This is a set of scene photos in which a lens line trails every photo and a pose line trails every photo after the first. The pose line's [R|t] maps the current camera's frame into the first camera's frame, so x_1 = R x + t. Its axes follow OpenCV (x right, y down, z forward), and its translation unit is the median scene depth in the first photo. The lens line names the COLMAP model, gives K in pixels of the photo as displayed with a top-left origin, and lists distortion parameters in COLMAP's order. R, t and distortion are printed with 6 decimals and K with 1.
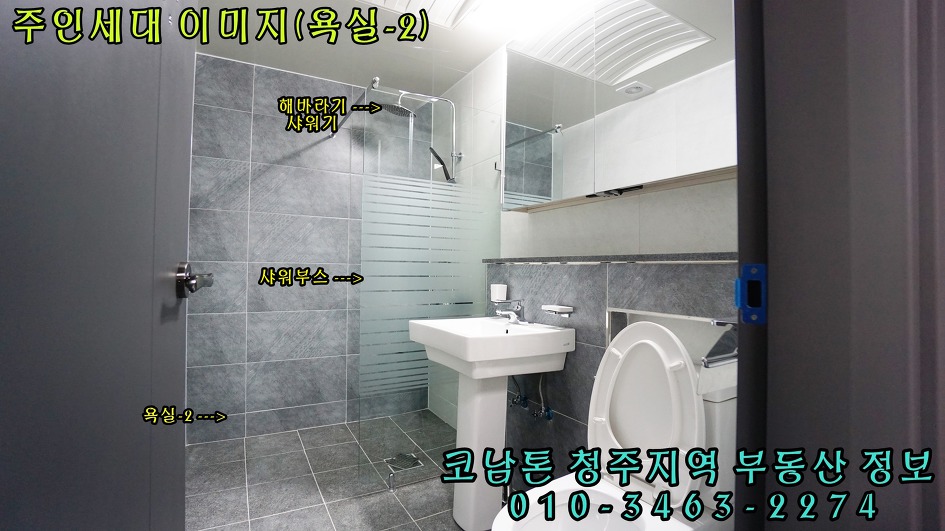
lens RADIAL K [[420.0, 0, 472.8], [0, 420.0, 266.4], [0, 0, 1]] dist [-0.057270, 0.016001]
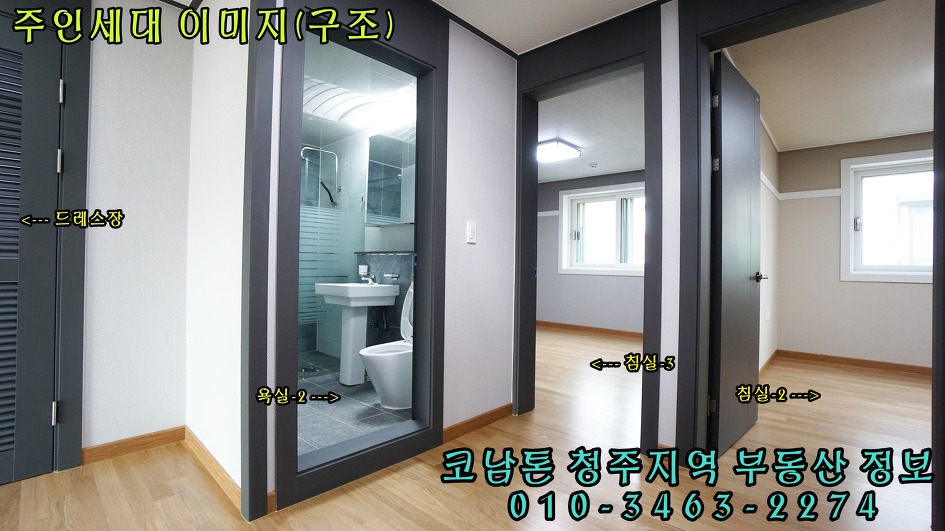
lens RADIAL K [[420.0, 0, 468.2], [0, 420.0, 263.2], [0, 0, 1]] dist [-0.057270, 0.016001]
pose [[0.955894, 0.004543, 0.293676, -0.040243], [-0.006012, 0.999974, 0.004100, 0.022311], [-0.293649, -0.005684, 0.955896, -0.943273]]
